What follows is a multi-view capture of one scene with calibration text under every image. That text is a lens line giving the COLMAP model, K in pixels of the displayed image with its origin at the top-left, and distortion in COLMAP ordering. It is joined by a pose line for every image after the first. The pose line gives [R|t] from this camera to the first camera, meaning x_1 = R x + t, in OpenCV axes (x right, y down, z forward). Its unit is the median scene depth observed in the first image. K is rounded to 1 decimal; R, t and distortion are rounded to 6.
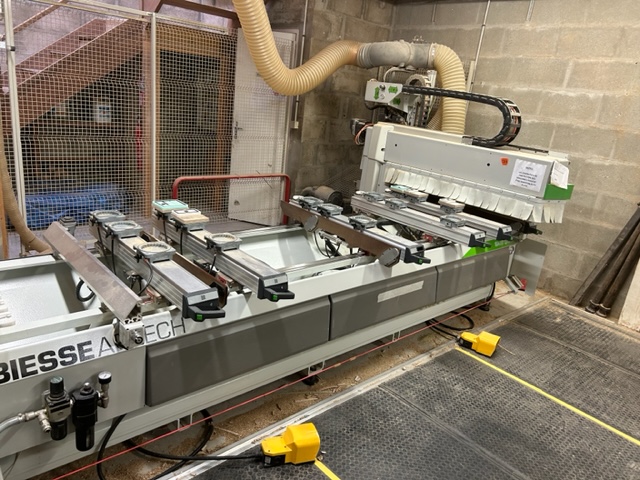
lens RADIAL K [[480.6, 0, 320.6], [0, 480.6, 243.6], [0, 0, 1]] dist [0.042662, -0.047576]
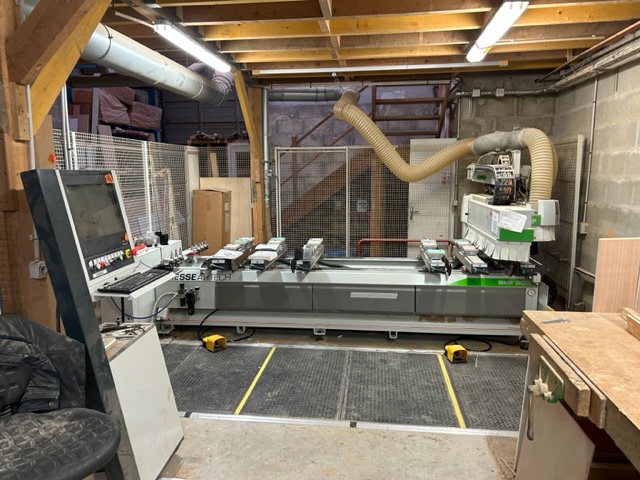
lens RADIAL K [[480.6, 0, 320.6], [0, 480.6, 243.6], [0, 0, 1]] dist [0.042662, -0.047576]
pose [[0.644304, -0.006112, -0.764745, 0.845907], [-0.154543, 0.978298, -0.138022, 0.120989], [0.748992, 0.207114, 0.629376, -0.099123]]
